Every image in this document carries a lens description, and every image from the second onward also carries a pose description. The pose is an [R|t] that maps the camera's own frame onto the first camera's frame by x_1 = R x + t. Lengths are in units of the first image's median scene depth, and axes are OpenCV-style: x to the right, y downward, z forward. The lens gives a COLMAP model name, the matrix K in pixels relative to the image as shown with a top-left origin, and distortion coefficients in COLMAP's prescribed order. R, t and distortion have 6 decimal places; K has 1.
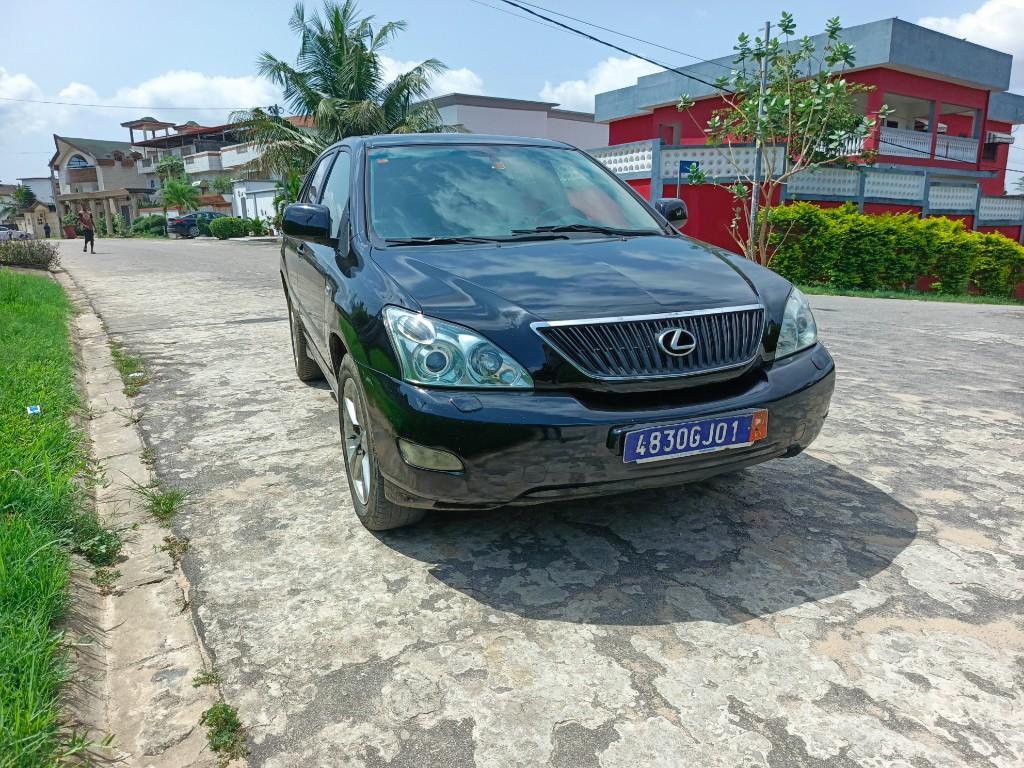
lens RADIAL K [[694.9, 0, 512.0], [0, 694.9, 384.0], [0, 0, 1]] dist [0.064918, -0.104785]
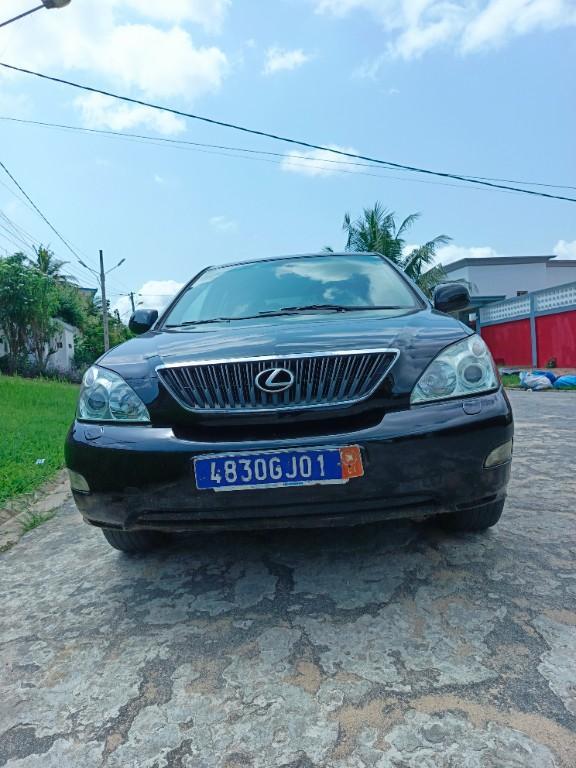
lens RADIAL K [[521.1, 0, 304.4], [0, 521.1, 385.6], [0, 0, 1]] dist [0.064918, -0.104785]
pose [[0.916839, -0.029697, -0.398150, 0.600777], [-0.040336, 0.985238, -0.166369, 0.080149], [0.397213, 0.168593, 0.902107, 0.300751]]
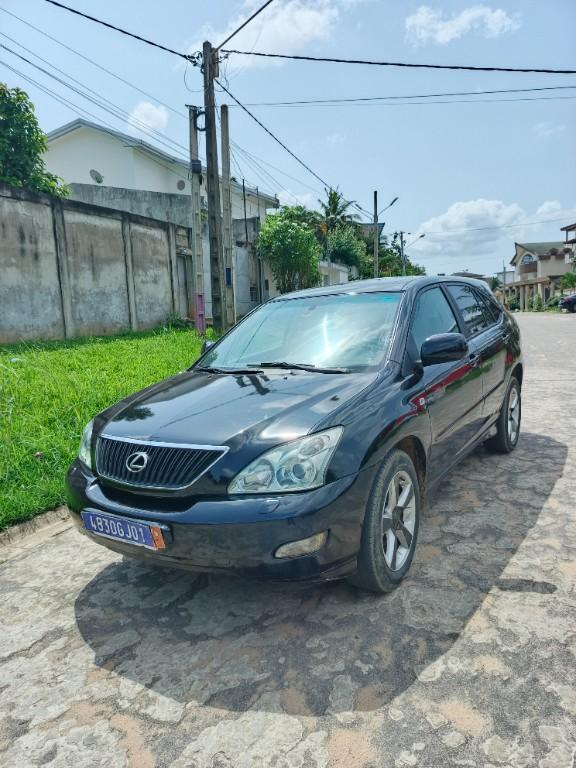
lens RADIAL K [[521.1, 0, 304.4], [0, 521.1, 385.6], [0, 0, 1]] dist [0.064918, -0.104785]
pose [[0.594398, 0.095203, -0.798516, 1.318807], [-0.144054, 0.989512, 0.010743, -0.284102], [0.791164, 0.108643, 0.601878, 0.601815]]
